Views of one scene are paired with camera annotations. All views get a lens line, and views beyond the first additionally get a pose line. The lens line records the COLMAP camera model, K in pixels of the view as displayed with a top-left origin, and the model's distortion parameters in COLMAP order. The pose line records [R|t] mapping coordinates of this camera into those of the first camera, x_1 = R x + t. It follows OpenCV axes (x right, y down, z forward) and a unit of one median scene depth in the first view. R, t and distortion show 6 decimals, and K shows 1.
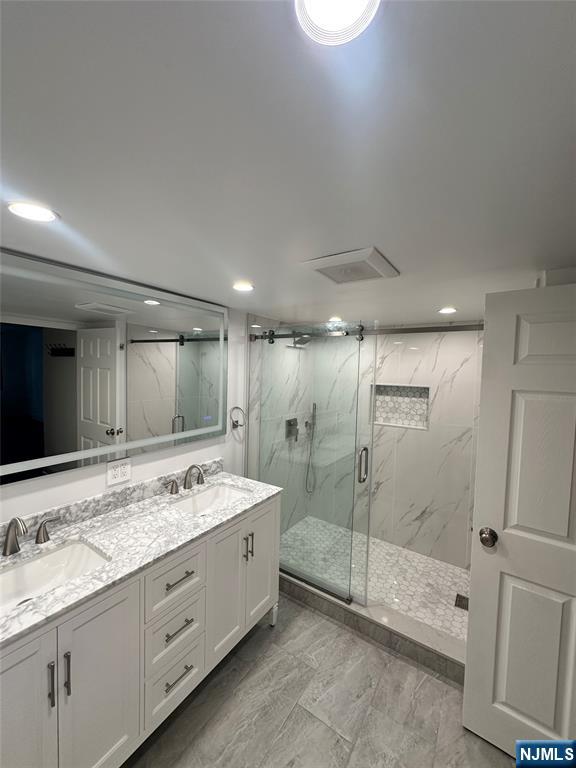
lens RADIAL K [[305.0, 0, 286.6], [0, 305.0, 383.3], [0, 0, 1]] dist [-0.008847, 0.000686]
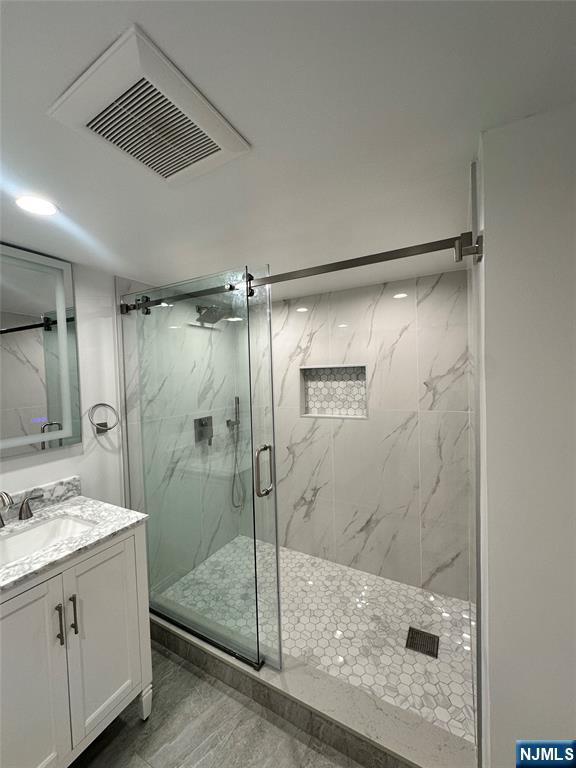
lens RADIAL K [[305.0, 0, 287.4], [0, 305.0, 384.1], [0, 0, 1]] dist [-0.008847, 0.000686]
pose [[0.994051, -0.058823, 0.091669, 0.206530], [0.059896, 0.998164, -0.008991, 0.063091], [-0.090972, 0.014429, 0.995749, 0.237328]]
